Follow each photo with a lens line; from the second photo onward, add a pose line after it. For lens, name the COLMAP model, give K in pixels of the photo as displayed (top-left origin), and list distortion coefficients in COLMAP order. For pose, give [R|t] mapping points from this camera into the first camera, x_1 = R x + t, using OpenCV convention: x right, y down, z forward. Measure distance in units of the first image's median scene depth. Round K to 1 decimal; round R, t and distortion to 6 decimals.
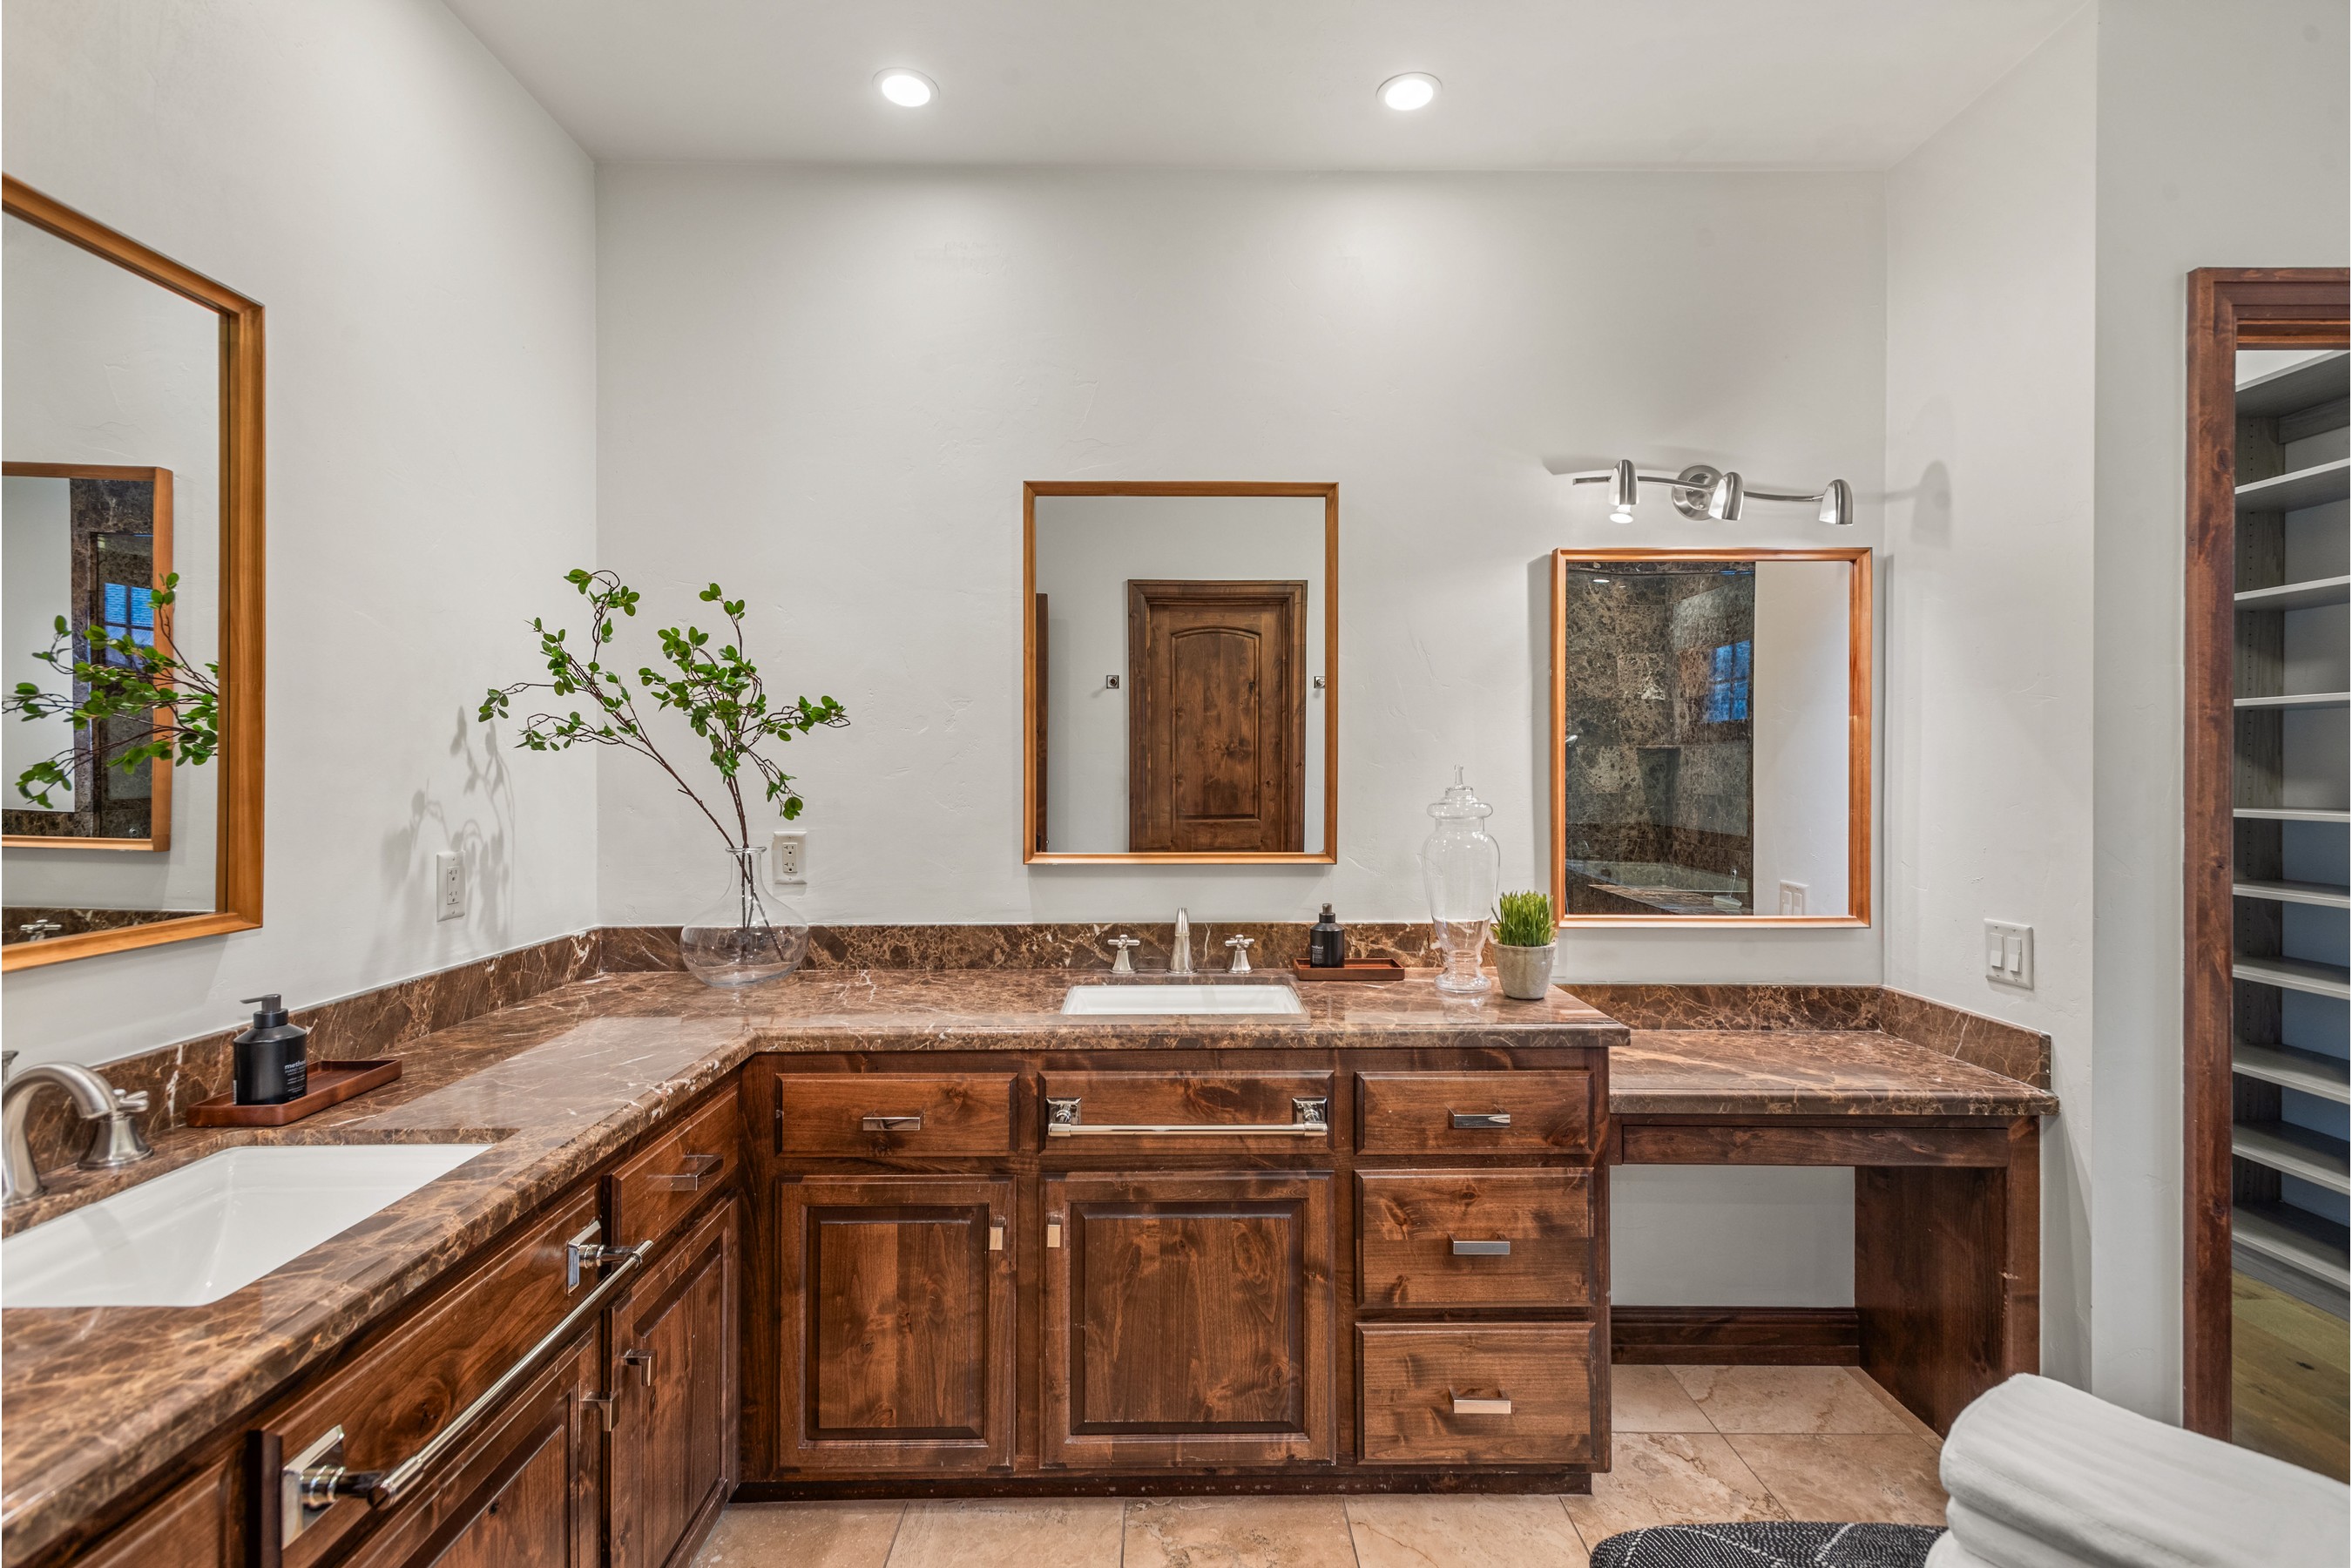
lens RADIAL K [[1098.4, 0, 1177.1], [0, 1098.4, 765.1], [0, 0, 1]] dist [0.013813, -0.000341]
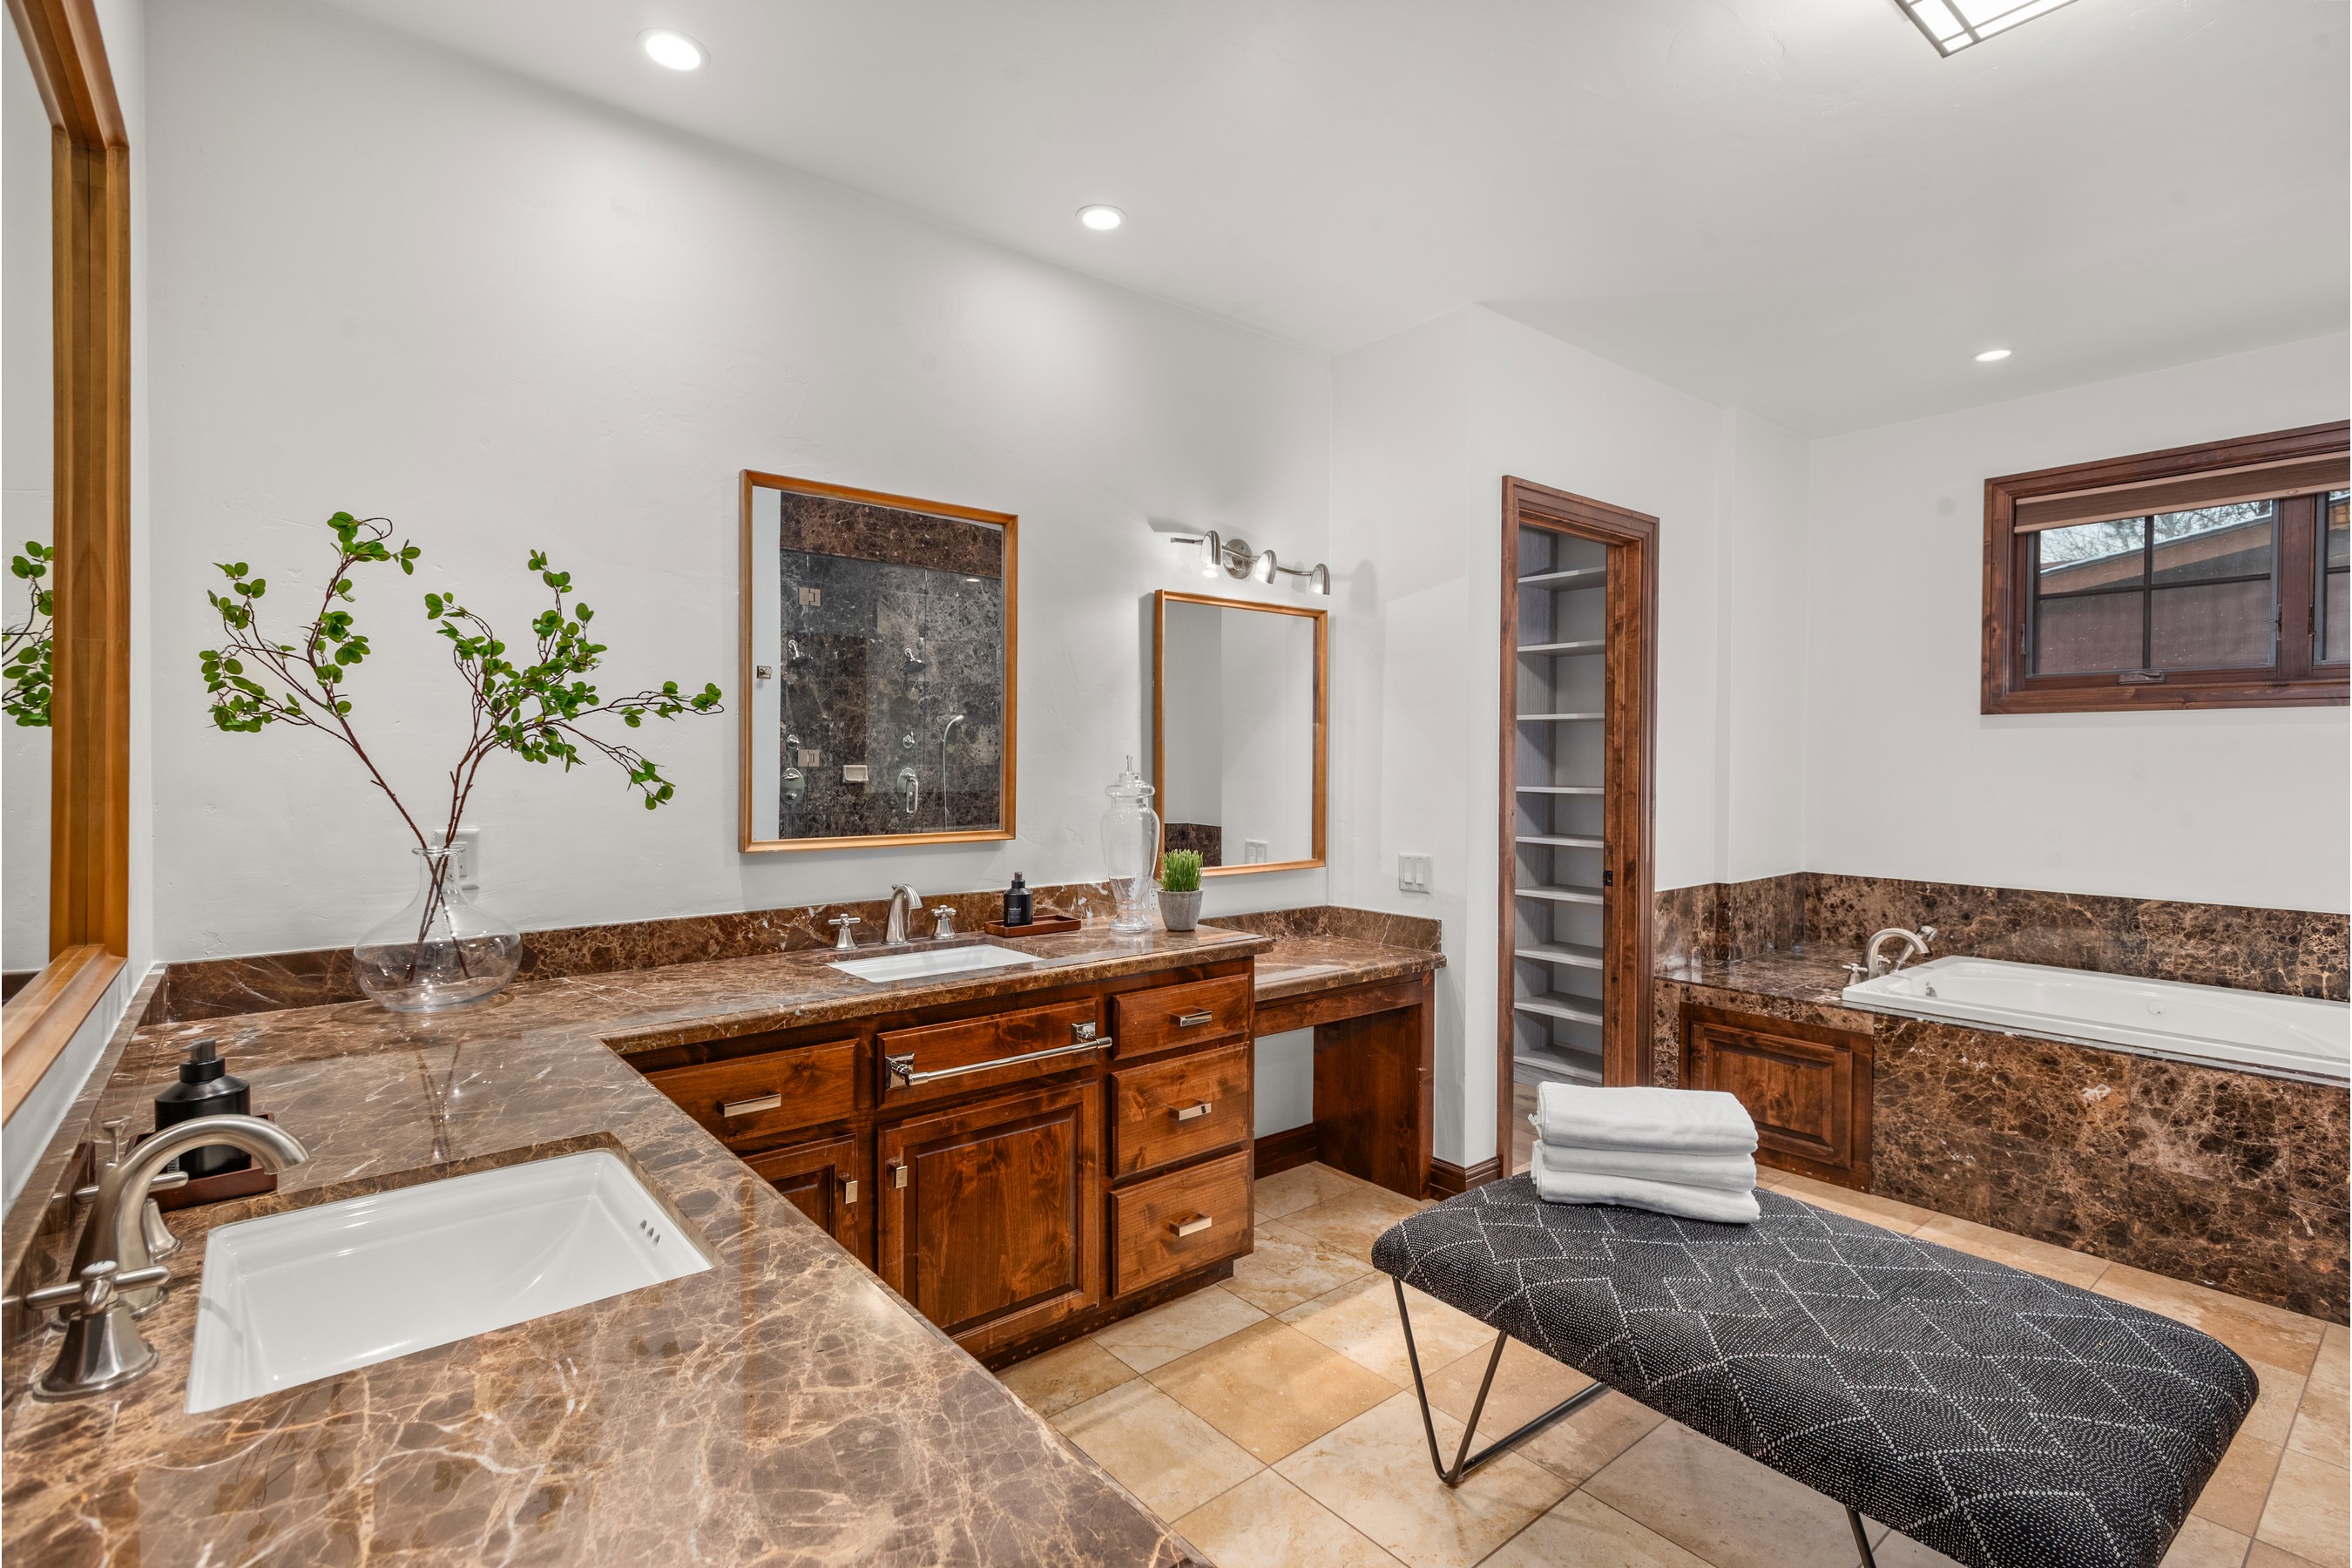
lens RADIAL K [[1099.0, 0, 1178.1], [0, 1099.0, 774.2], [0, 0, 1]] dist [0.000558, 0.000091]
pose [[0.778194, -0.006112, 0.627995, -0.574391], [-0.004023, 0.999884, 0.014716, 0.003352], [-0.628012, -0.013978, 0.778078, -0.031506]]
